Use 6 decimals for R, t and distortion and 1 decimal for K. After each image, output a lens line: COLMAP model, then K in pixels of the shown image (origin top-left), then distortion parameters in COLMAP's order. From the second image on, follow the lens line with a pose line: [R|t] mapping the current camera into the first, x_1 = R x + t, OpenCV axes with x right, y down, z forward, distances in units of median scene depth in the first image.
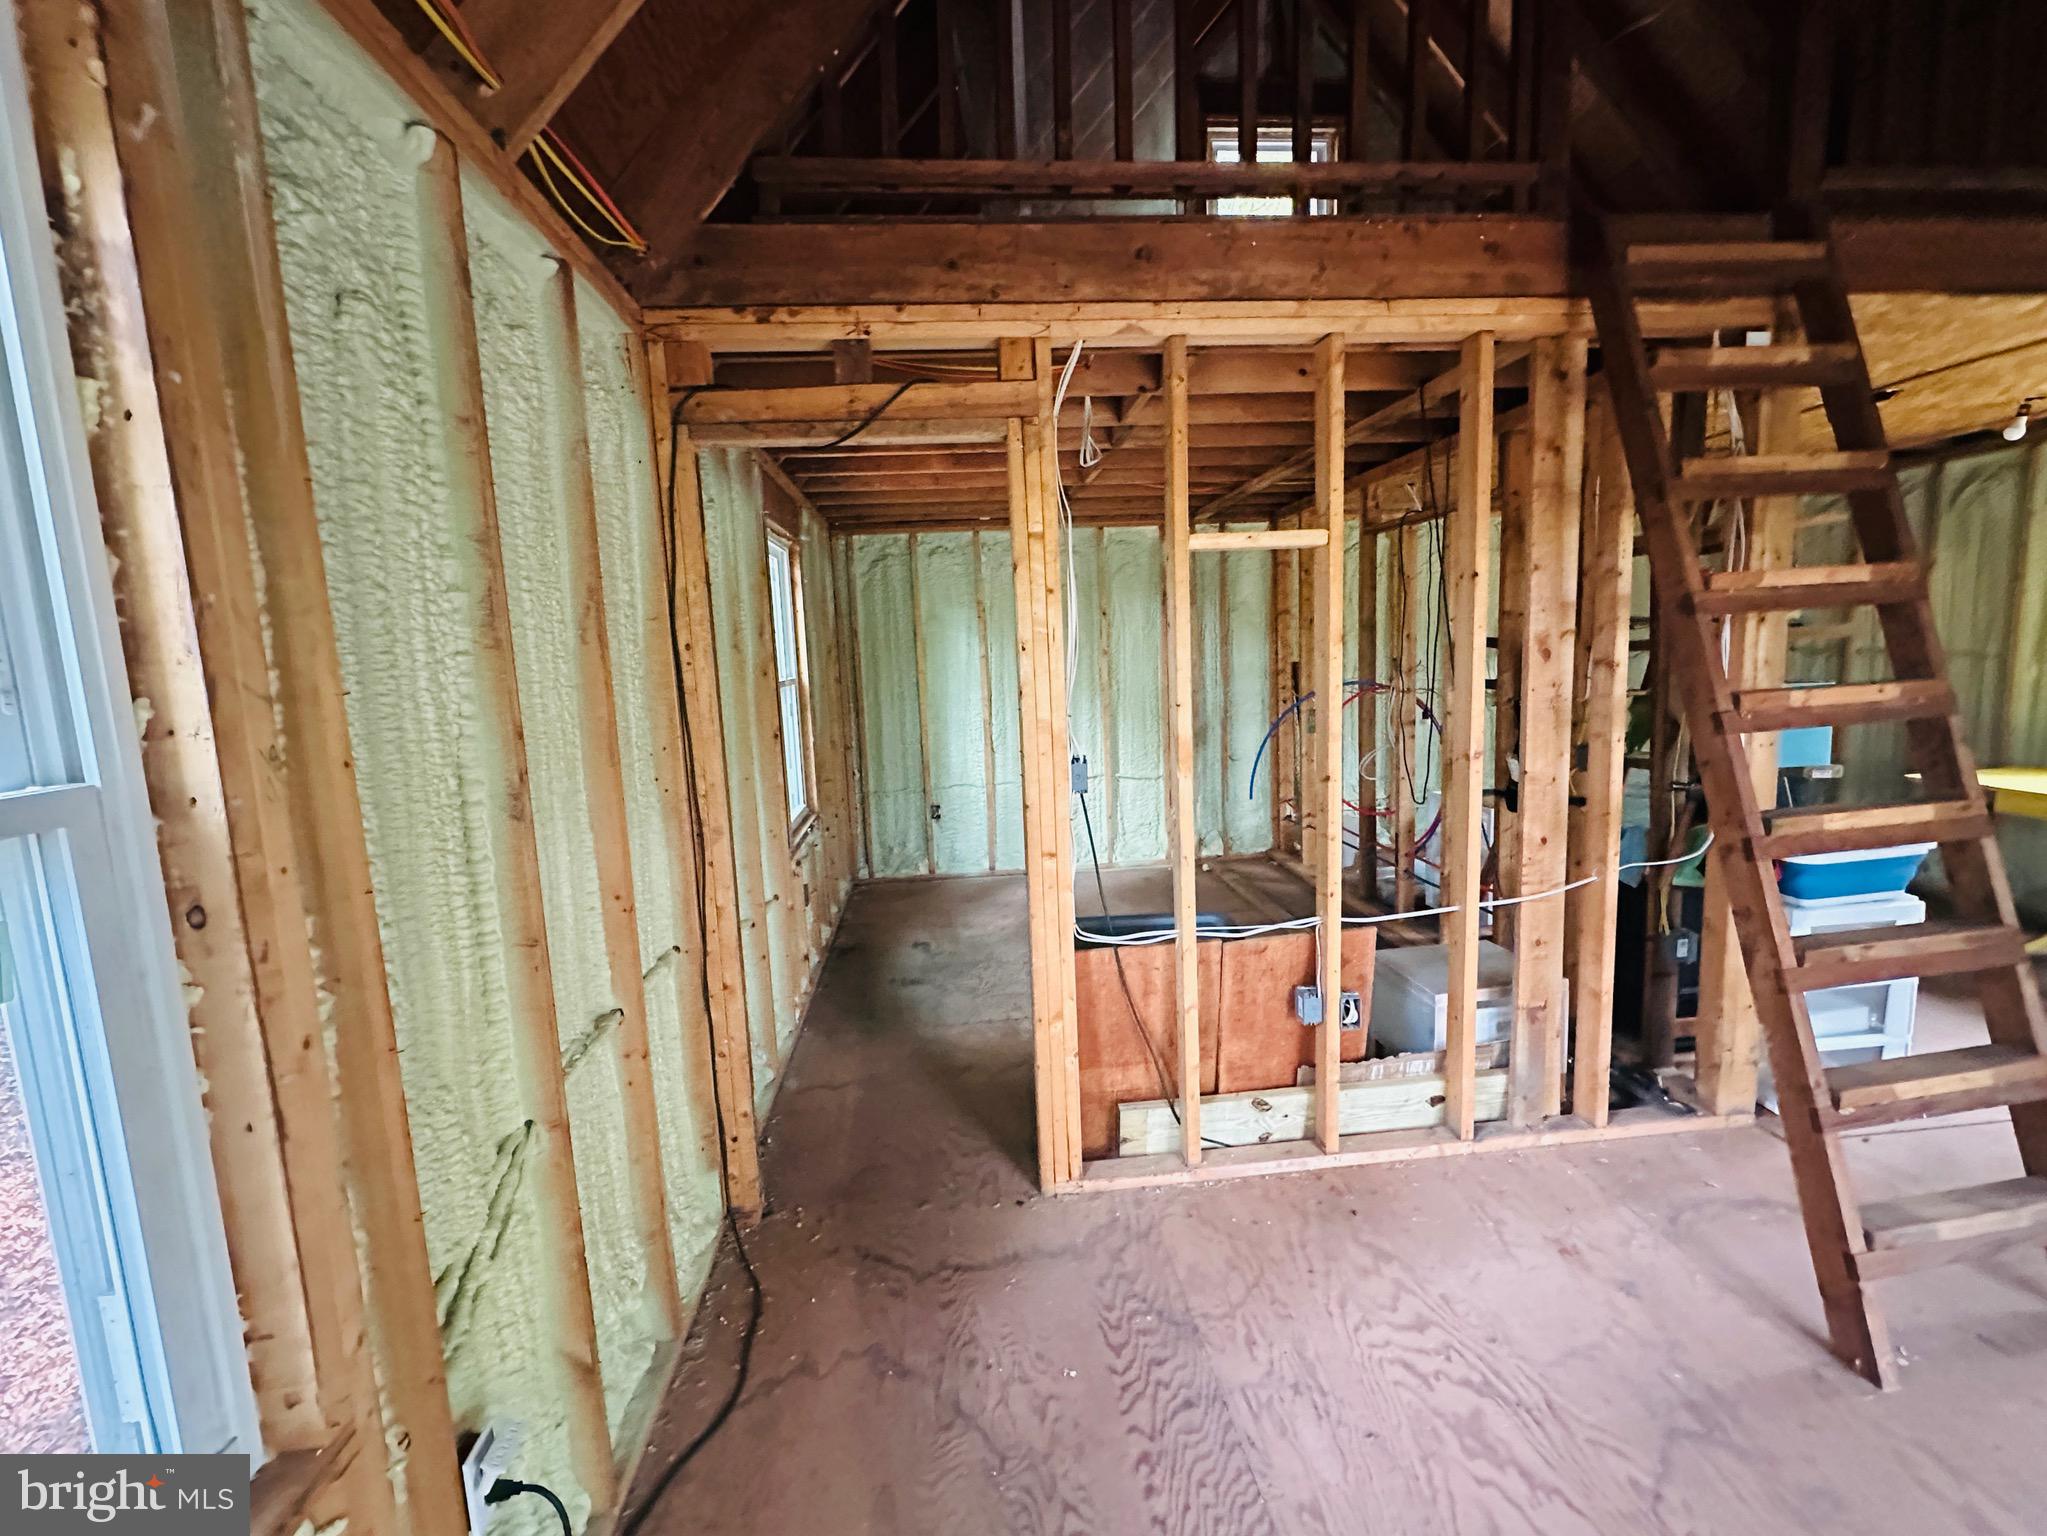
lens RADIAL K [[876.2, 0, 1023.5], [0, 876.2, 768.0], [0, 0, 1]] dist [-0.001605, 0.000109]
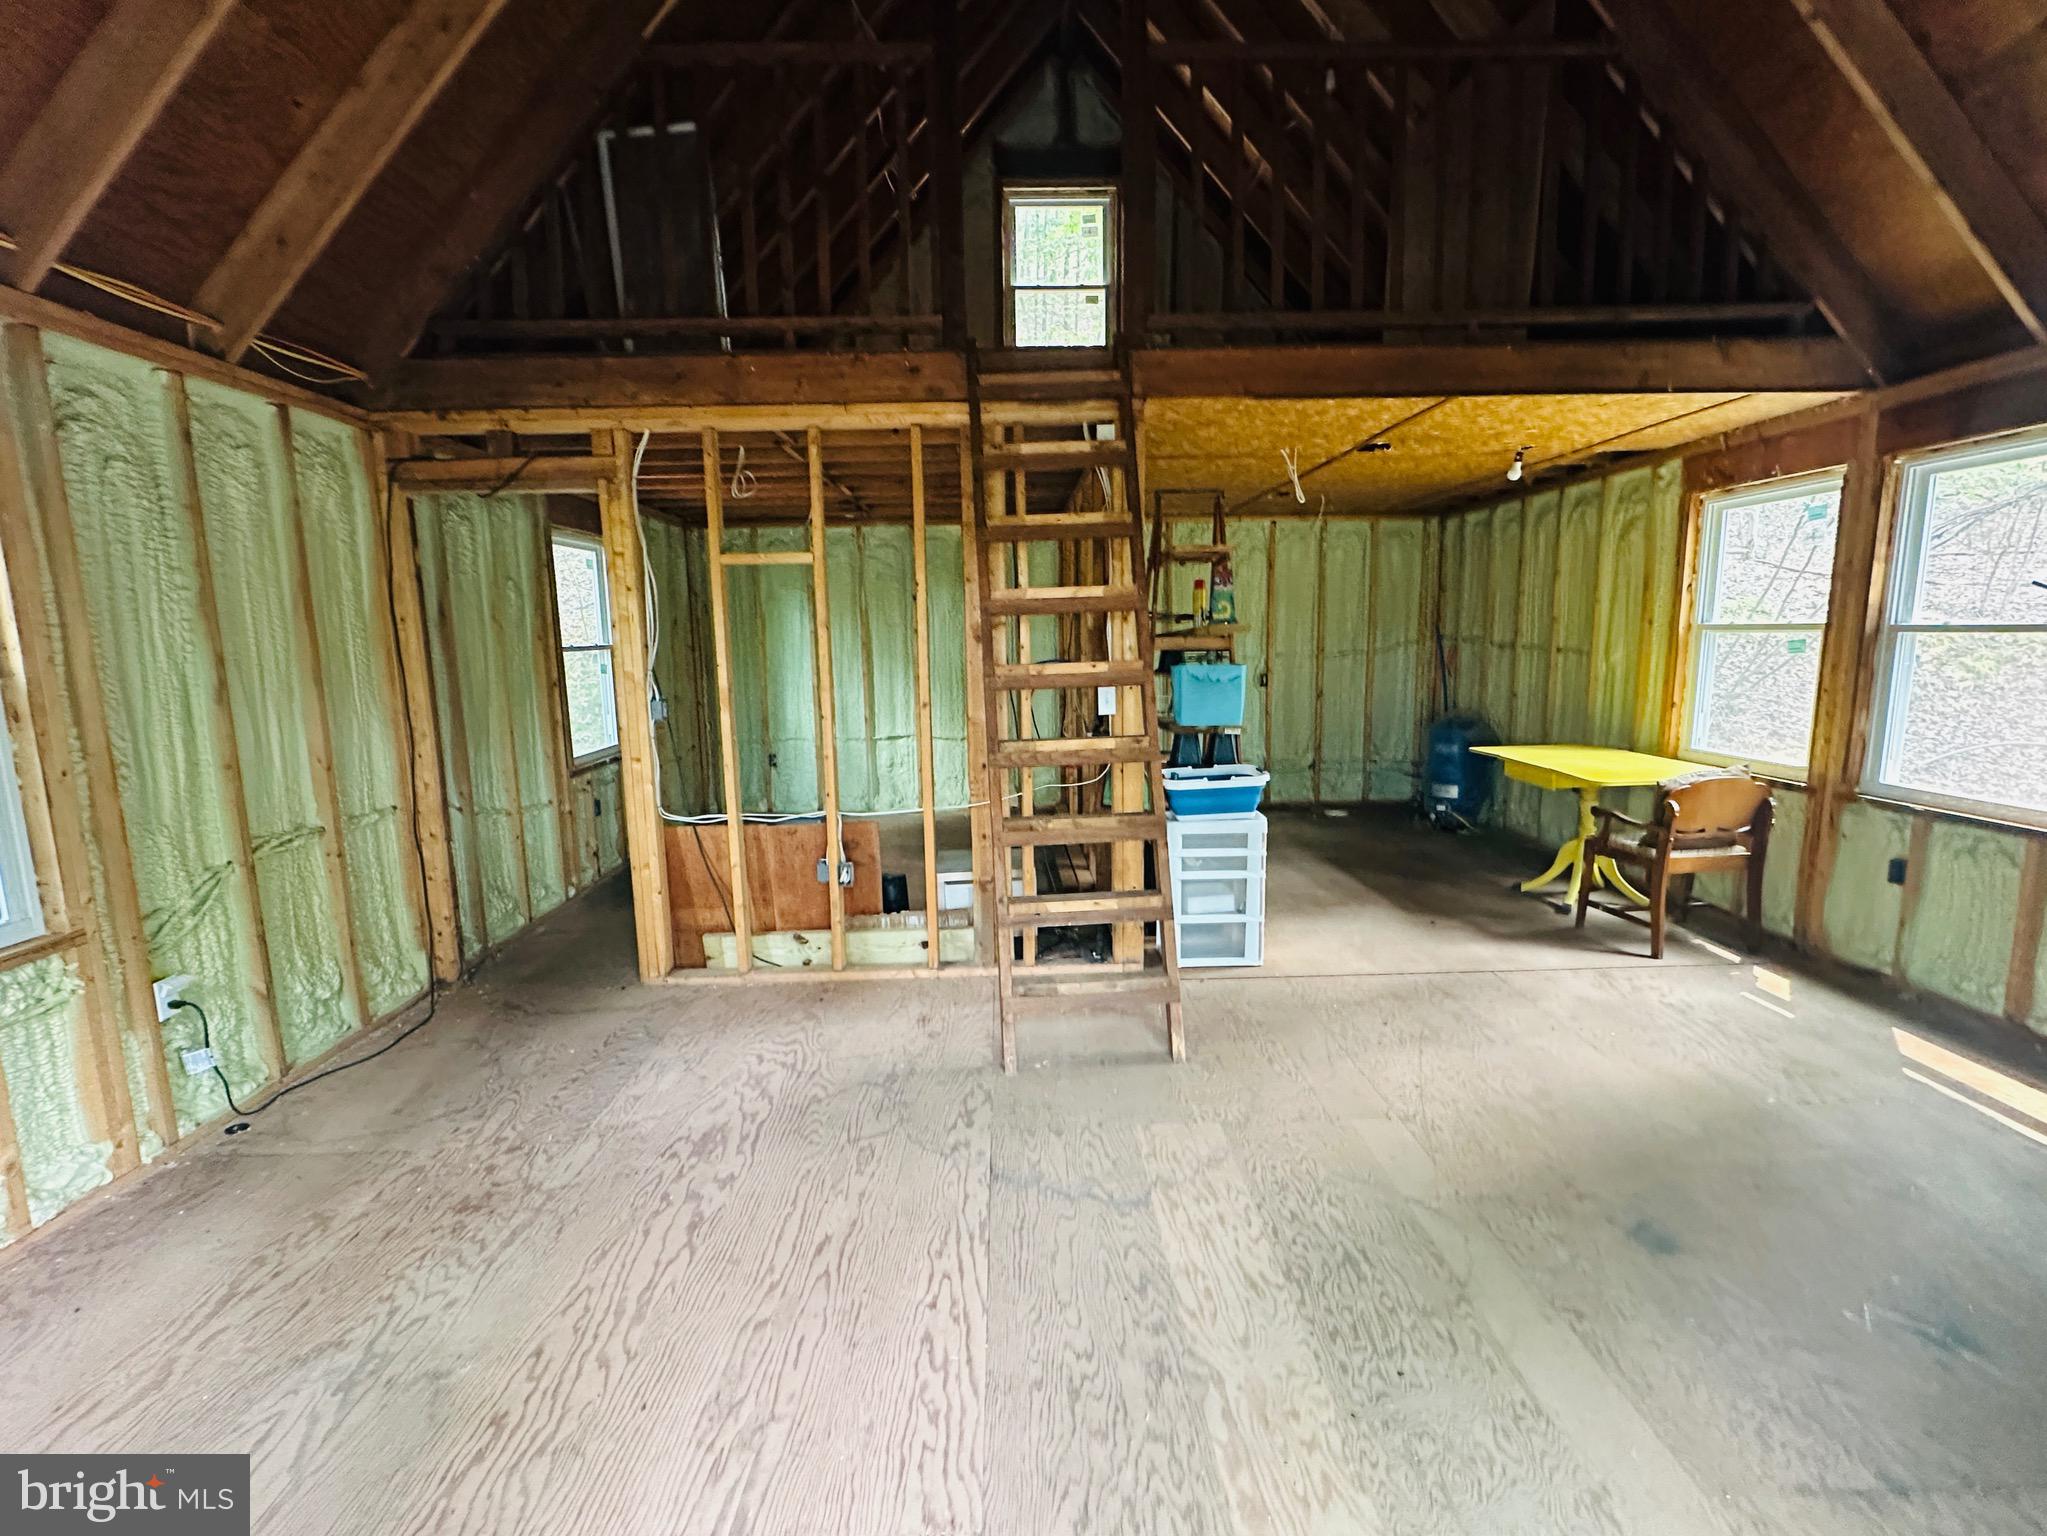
lens RADIAL K [[906.6, 0, 1023.5], [0, 906.6, 768.0], [0, 0, 1]] dist [-0.001141, 0.000075]
pose [[0.997002, 0.036632, -0.068161, 0.853108], [-0.035274, 0.999157, 0.021010, 0.058397], [0.068873, -0.018543, 0.997453, -0.570920]]
